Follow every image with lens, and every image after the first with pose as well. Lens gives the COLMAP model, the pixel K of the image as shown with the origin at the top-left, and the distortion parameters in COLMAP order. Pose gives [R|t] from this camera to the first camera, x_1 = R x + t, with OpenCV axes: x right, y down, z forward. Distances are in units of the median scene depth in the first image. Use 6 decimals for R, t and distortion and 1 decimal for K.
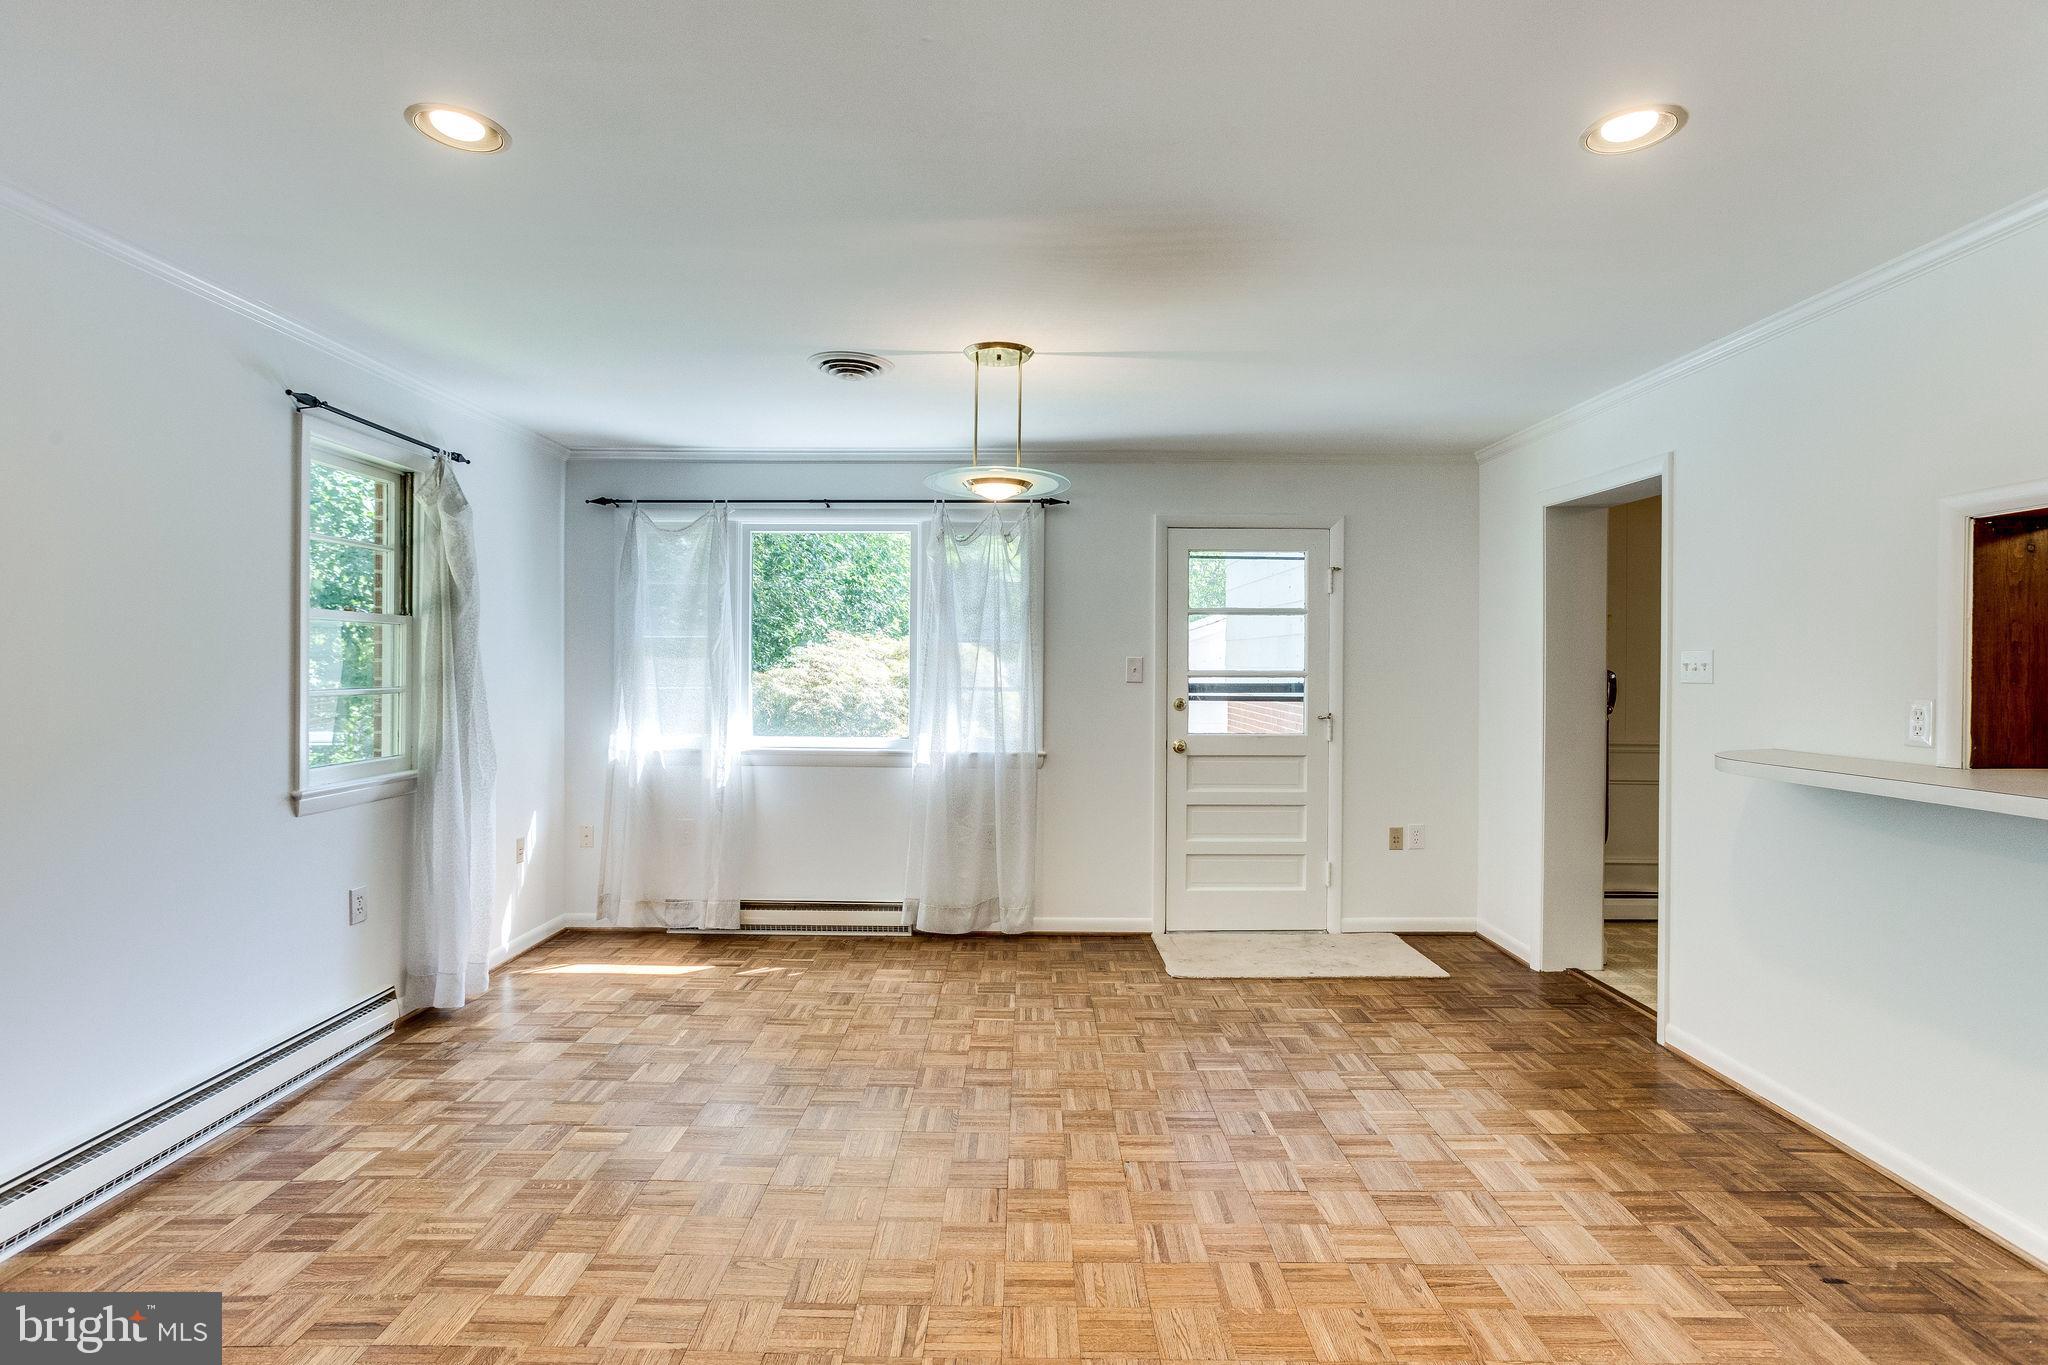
lens RADIAL K [[987.0, 0, 1039.4], [0, 987.0, 663.5], [0, 0, 1]] dist [-0.037317, 0.017426]
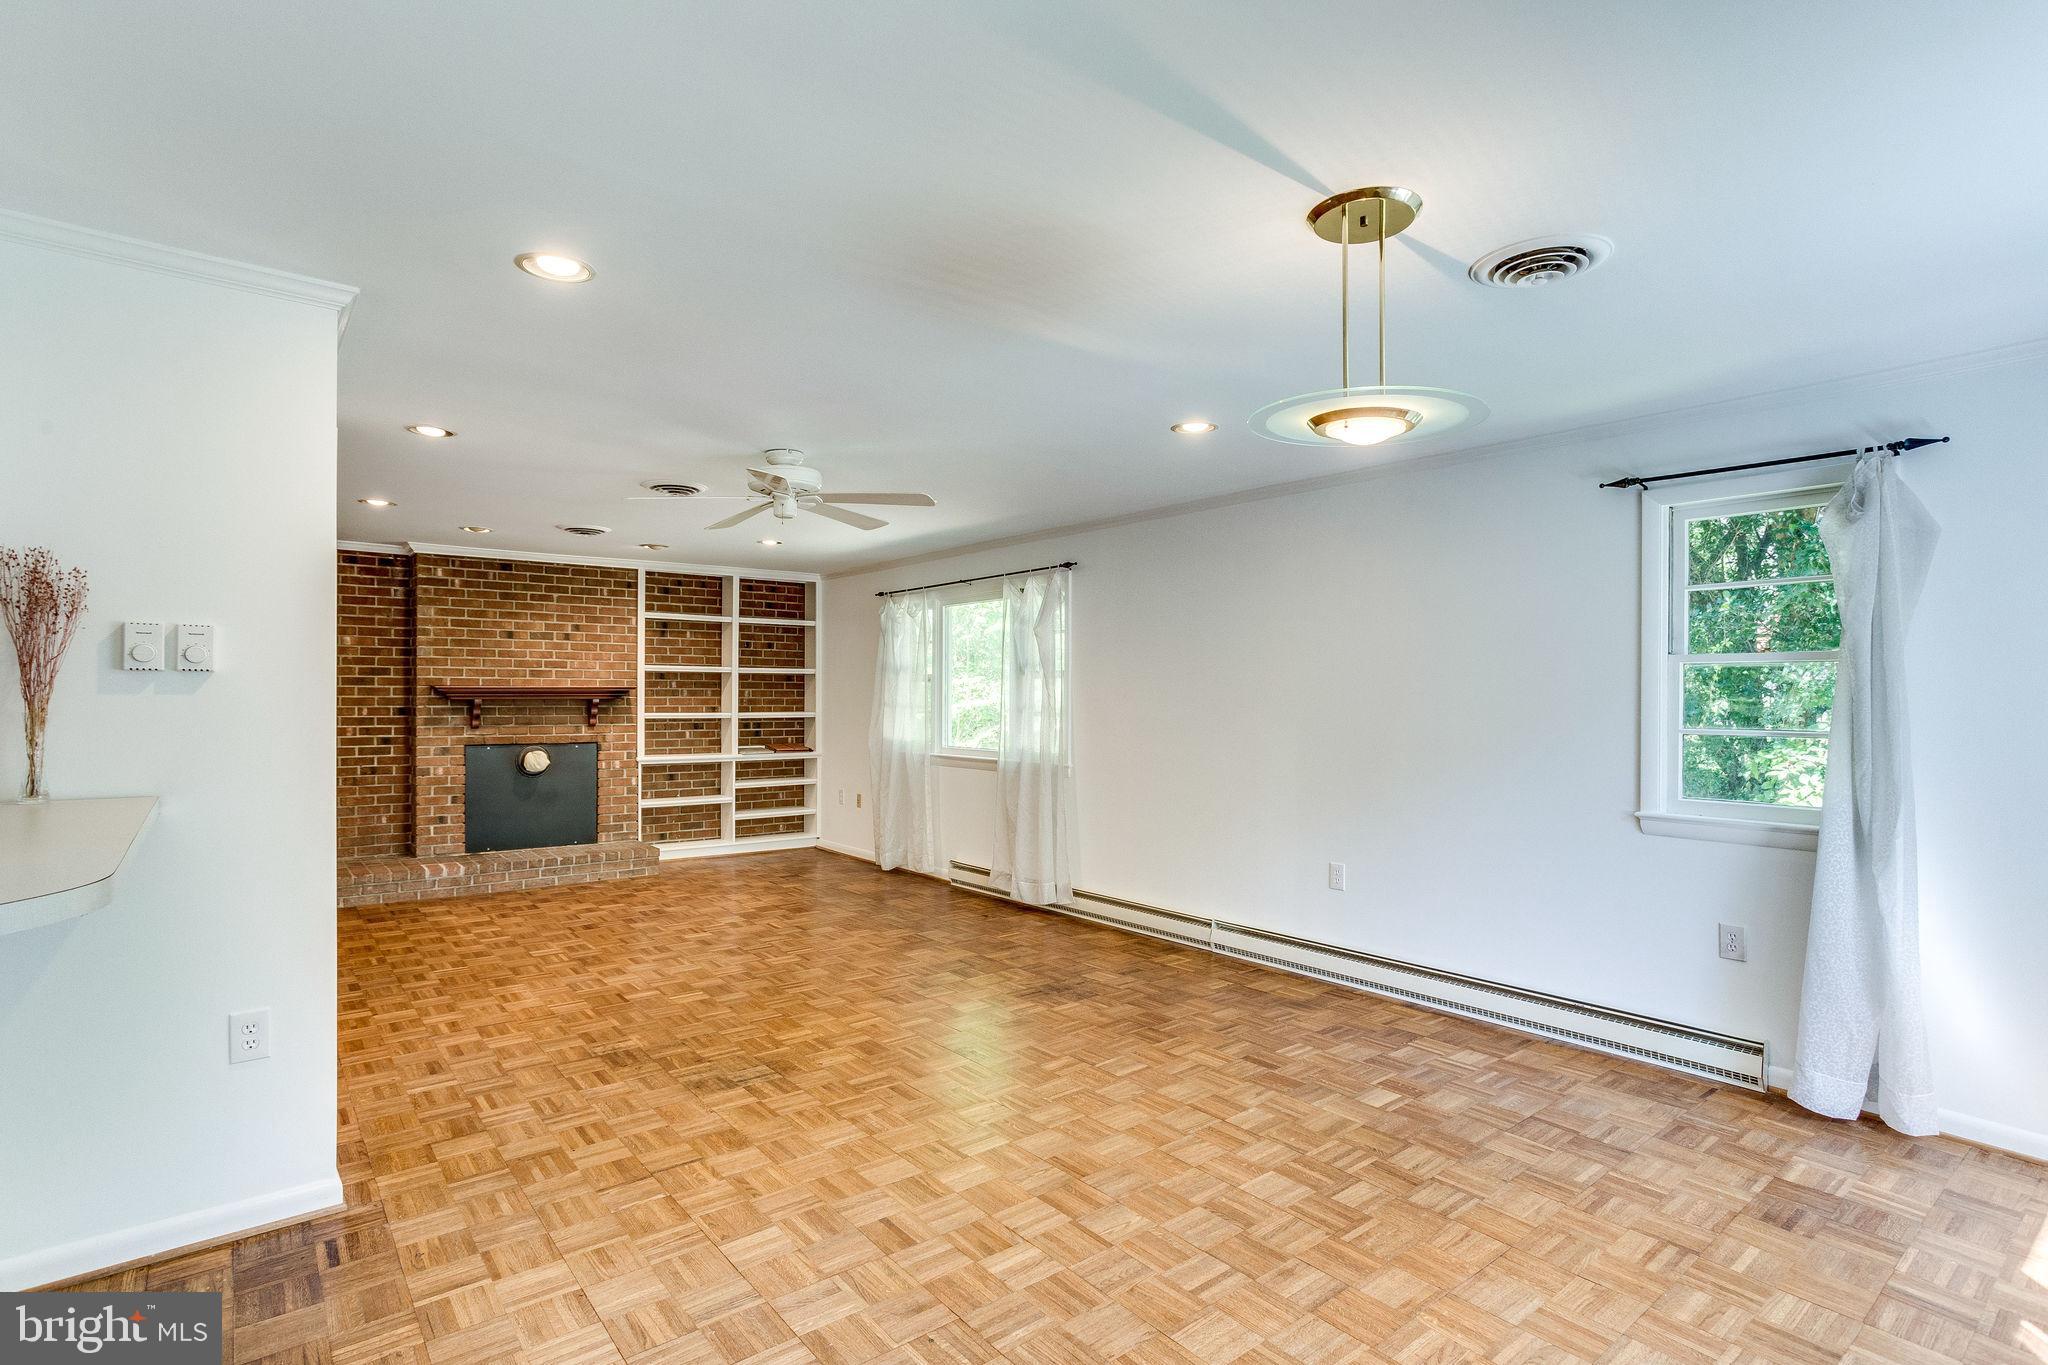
lens RADIAL K [[1047.9, 0, 1016.3], [0, 1047.9, 698.0], [0, 0, 1]] dist [-0.010354, 0.003696]
pose [[-0.794940, -0.005202, -0.606666, 0.609186], [-0.012524, 0.999891, 0.007836, -0.006342], [0.606559, 0.013827, -0.794918, 1.561673]]
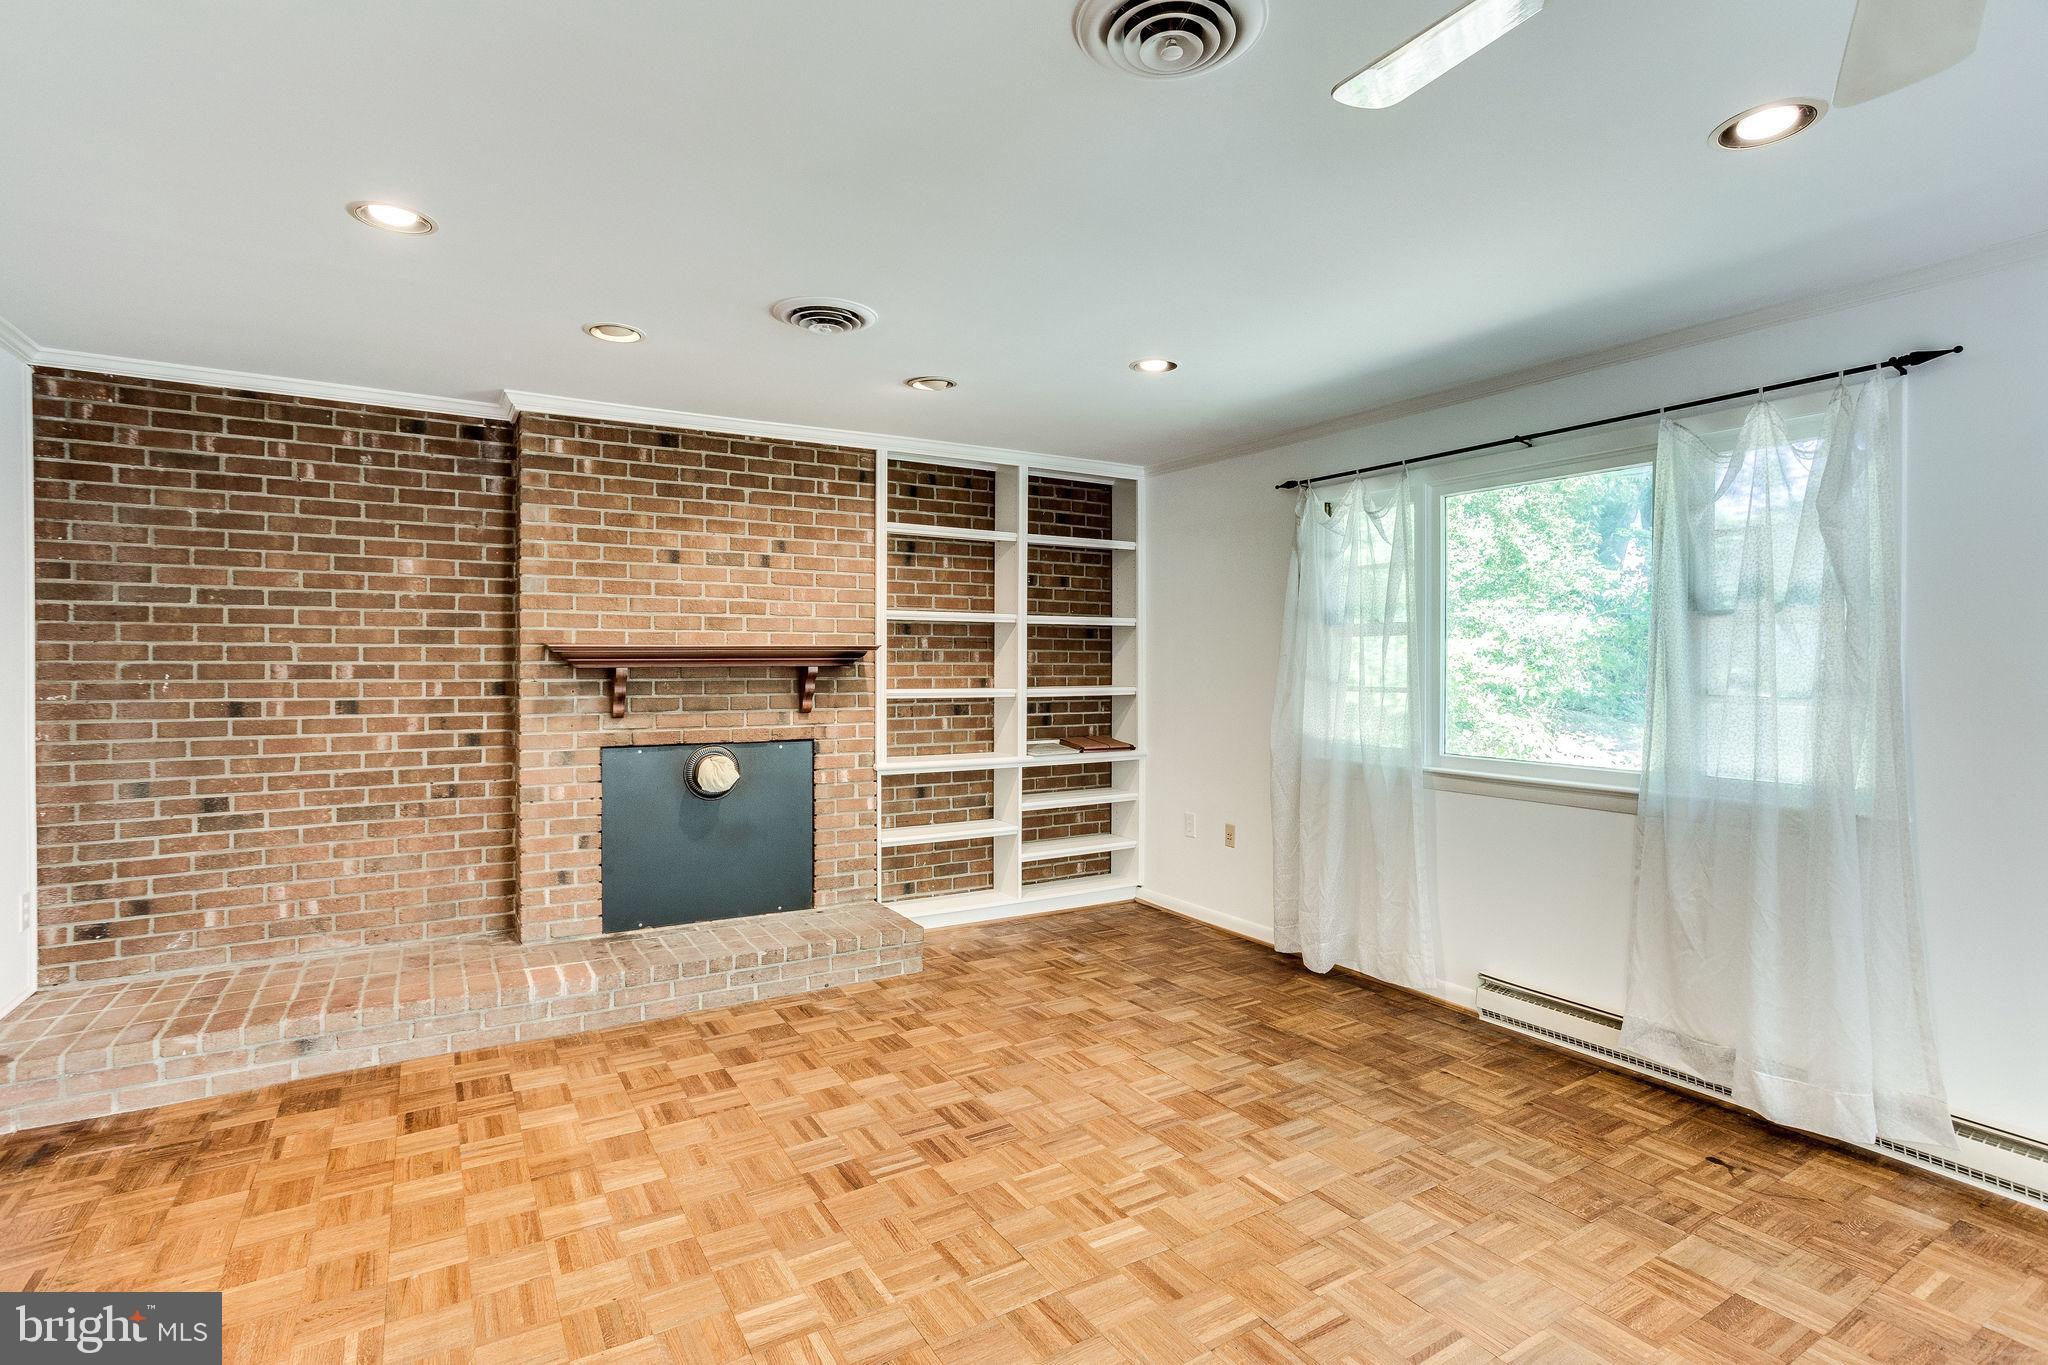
lens RADIAL K [[987.0, 0, 1006.6], [0, 987.0, 664.6], [0, 0, 1]] dist [-0.037317, 0.017426]
pose [[-0.860578, -0.002669, -0.509311, 0.363241], [-0.009884, 0.999885, 0.011461, 0.006689], [0.509222, 0.014897, -0.860506, 0.299078]]
